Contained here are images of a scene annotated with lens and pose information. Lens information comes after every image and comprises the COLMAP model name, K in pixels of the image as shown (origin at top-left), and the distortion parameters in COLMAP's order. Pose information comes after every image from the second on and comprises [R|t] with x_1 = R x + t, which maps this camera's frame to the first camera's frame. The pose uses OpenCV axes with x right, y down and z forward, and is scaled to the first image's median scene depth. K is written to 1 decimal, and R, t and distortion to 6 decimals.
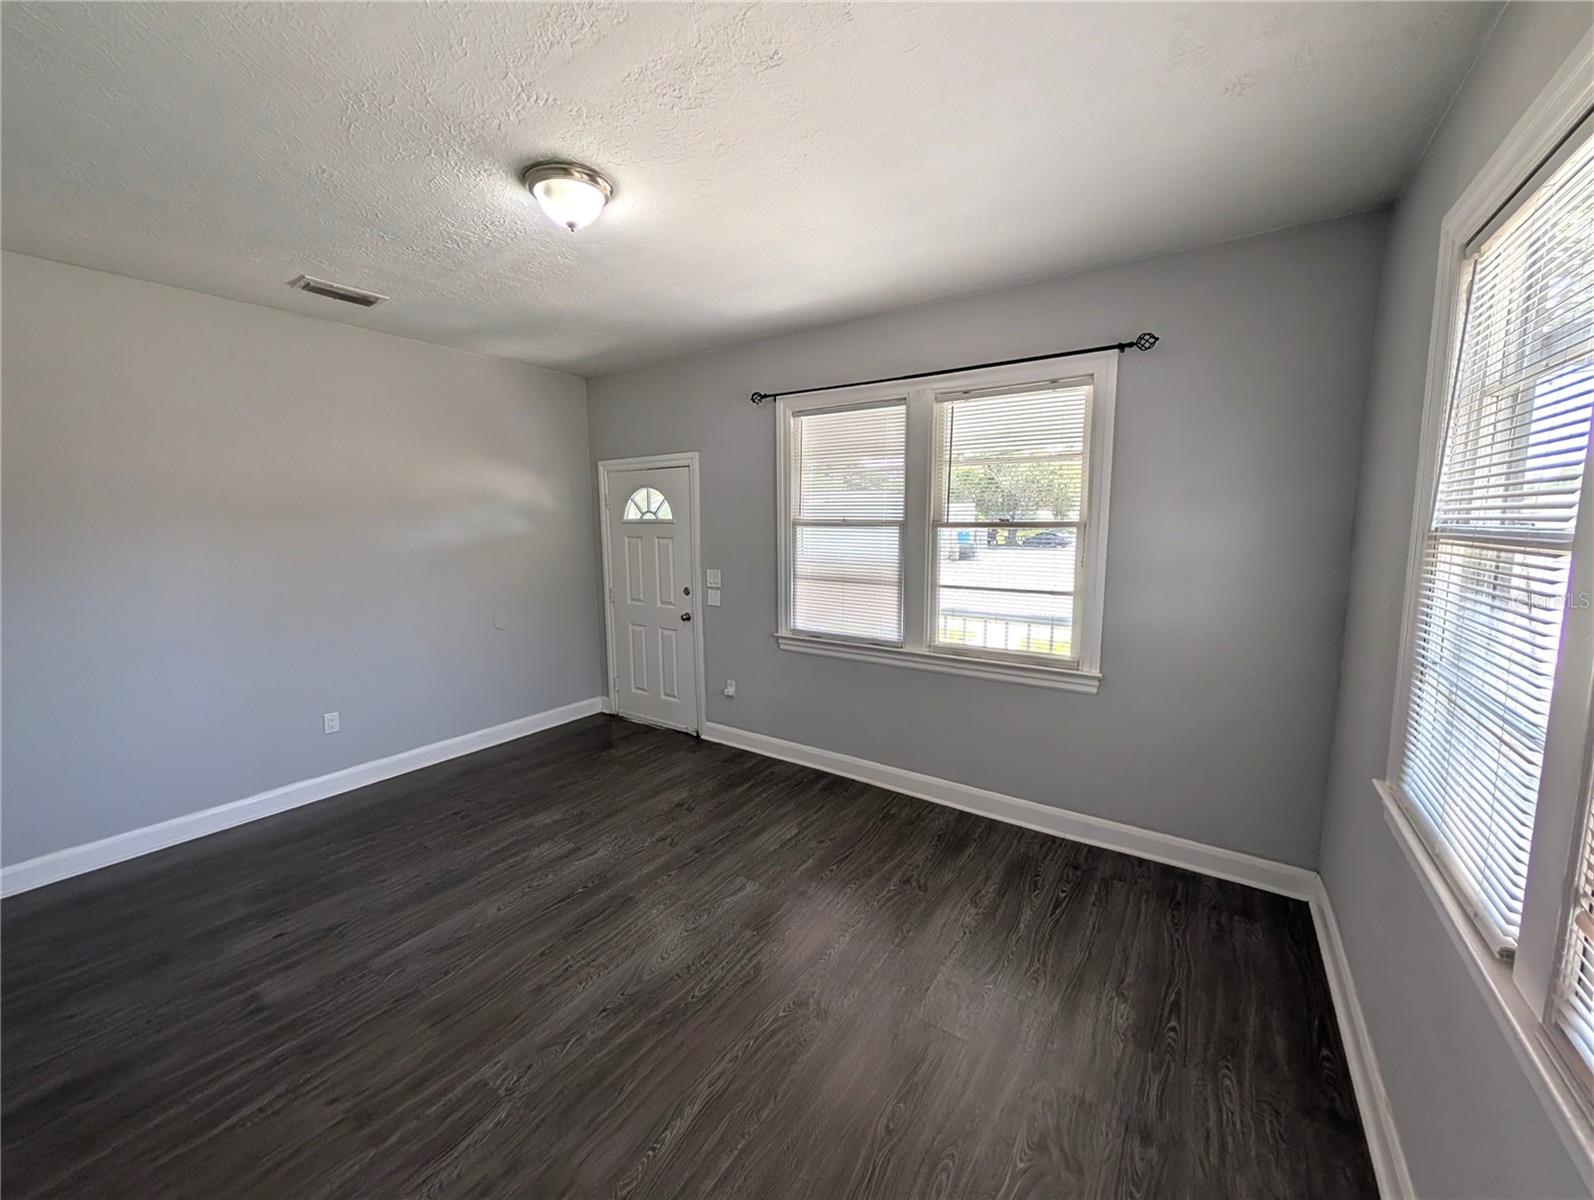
lens RADIAL K [[605.8, 0, 795.9], [0, 605.8, 596.9], [0, 0, 1]] dist [0.001167, 0.000157]
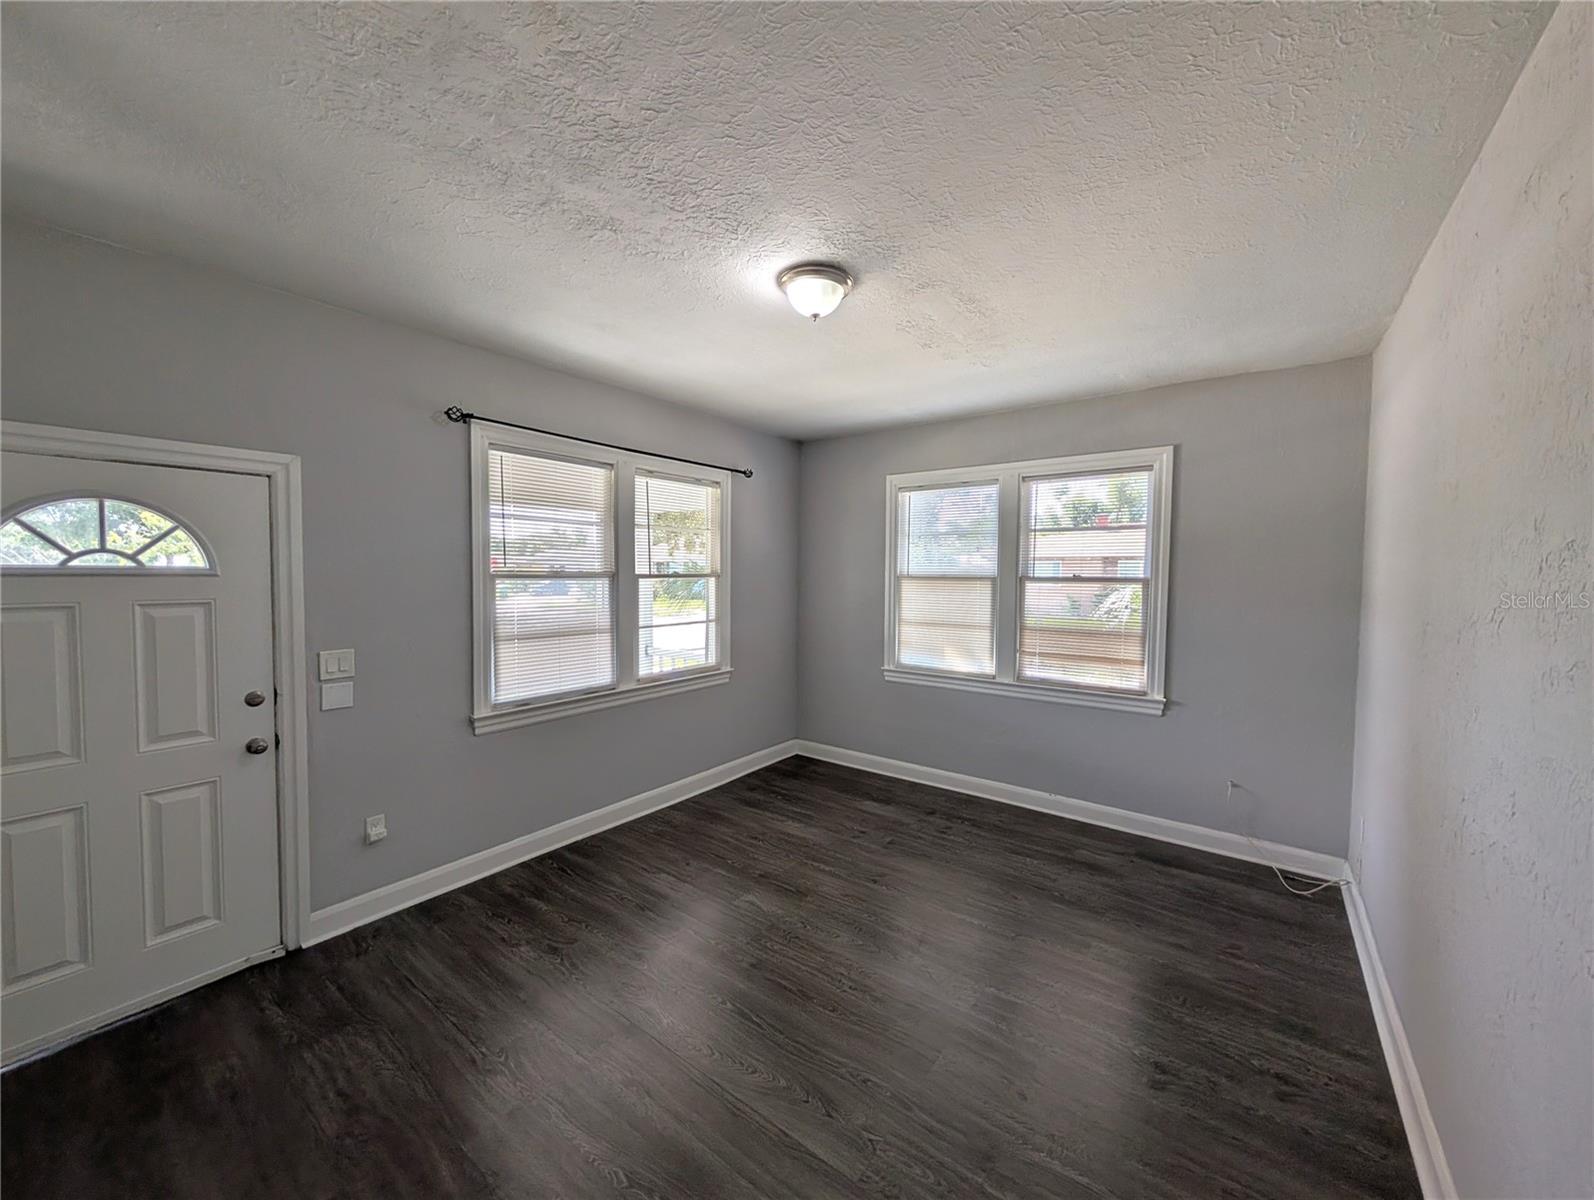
lens RADIAL K [[605.8, 0, 795.9], [0, 605.8, 596.9], [0, 0, 1]] dist [0.001167, 0.000157]
pose [[0.042984, -0.042154, 0.998186, -0.884045], [0.114897, 0.992689, 0.036974, -0.082307], [-0.992447, 0.113099, 0.047513, 0.602616]]
